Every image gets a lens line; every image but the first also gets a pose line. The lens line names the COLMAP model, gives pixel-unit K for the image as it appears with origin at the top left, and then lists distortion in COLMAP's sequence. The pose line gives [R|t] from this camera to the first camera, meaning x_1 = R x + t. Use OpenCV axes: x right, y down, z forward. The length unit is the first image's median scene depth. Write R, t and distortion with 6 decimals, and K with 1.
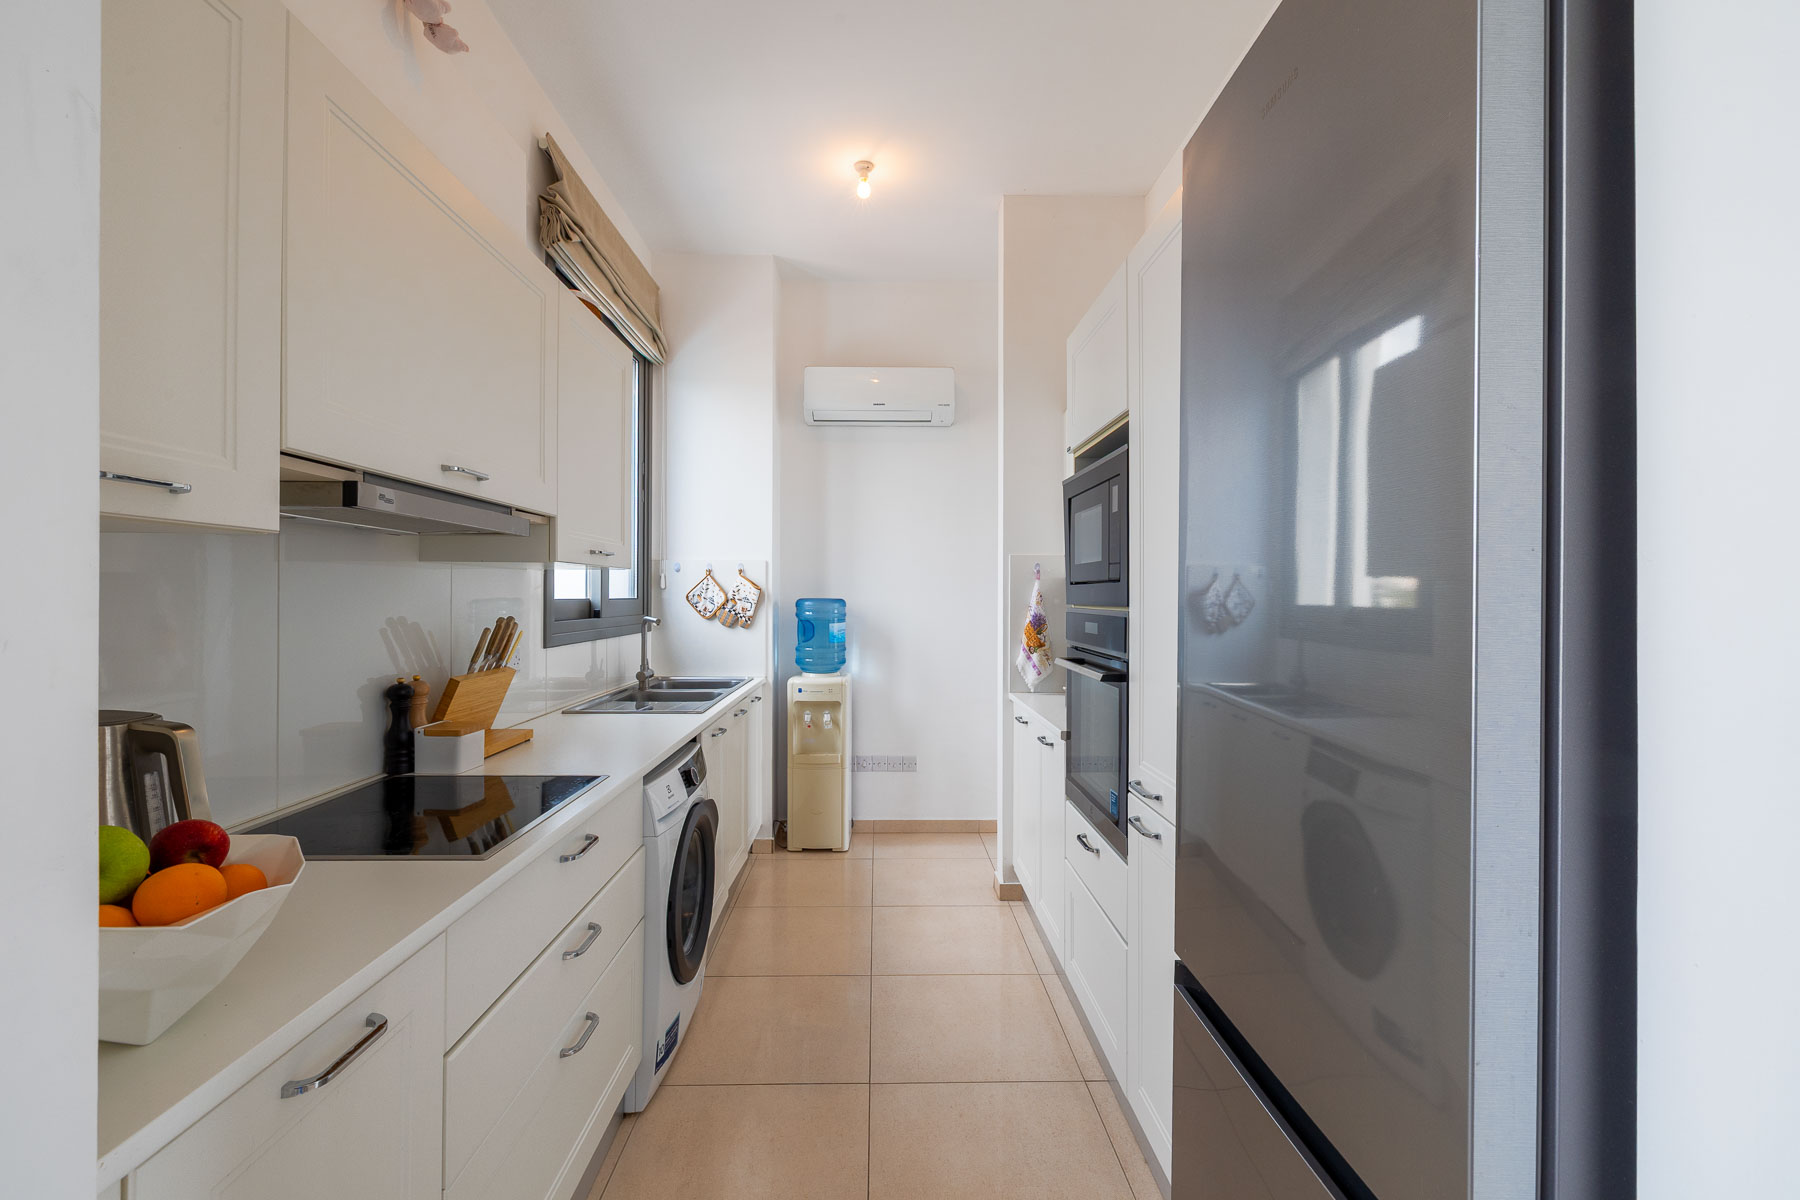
lens RADIAL K [[758.6, 0, 897.9], [0, 758.6, 594.4], [0, 0, 1]] dist [-0.000247, -0.000019]
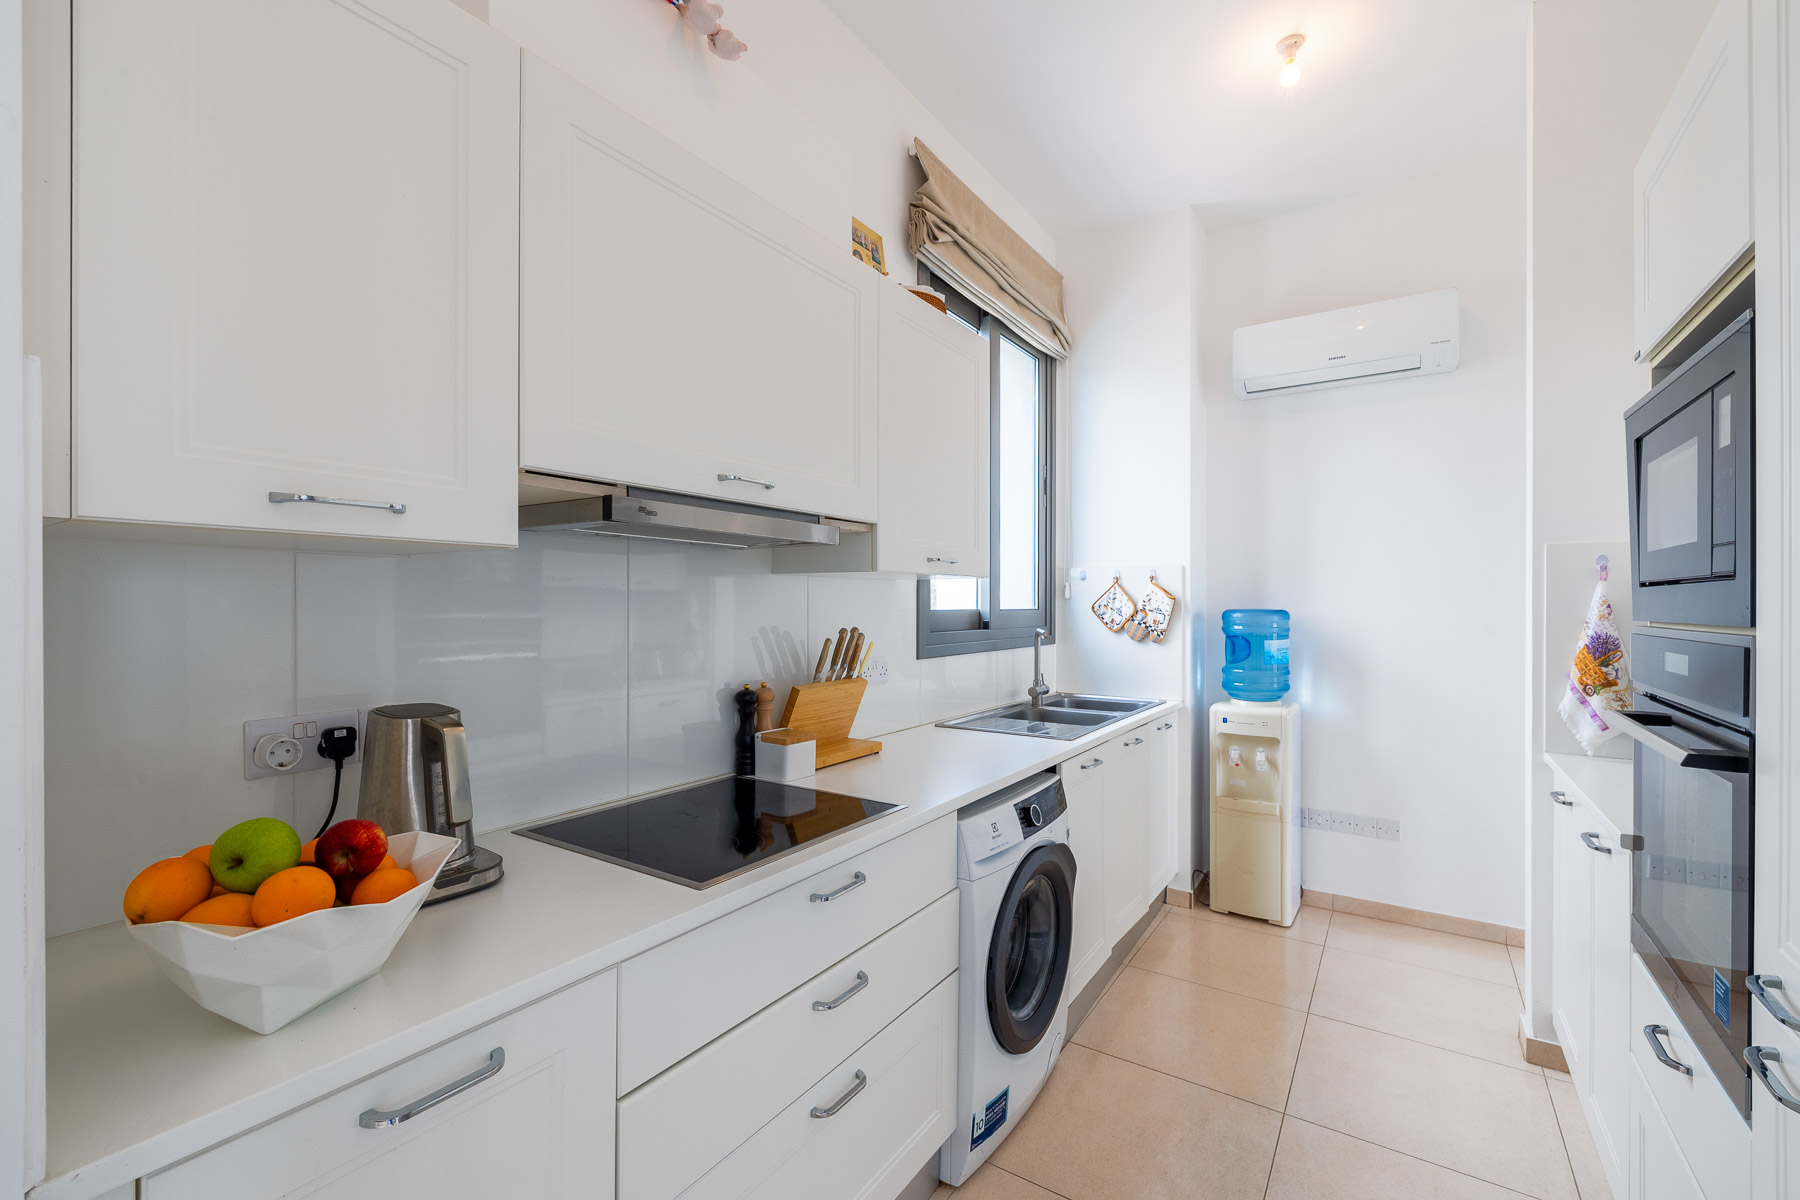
lens RADIAL K [[758.6, 0, 904.4], [0, 758.6, 606.9], [0, 0, 1]] dist [-0.000247, -0.000019]
pose [[0.817343, -0.000432, -0.576151, 0.093993], [0.002092, 0.999995, 0.002218, 0.000247], [0.576147, -0.003018, 0.817340, 0.182070]]
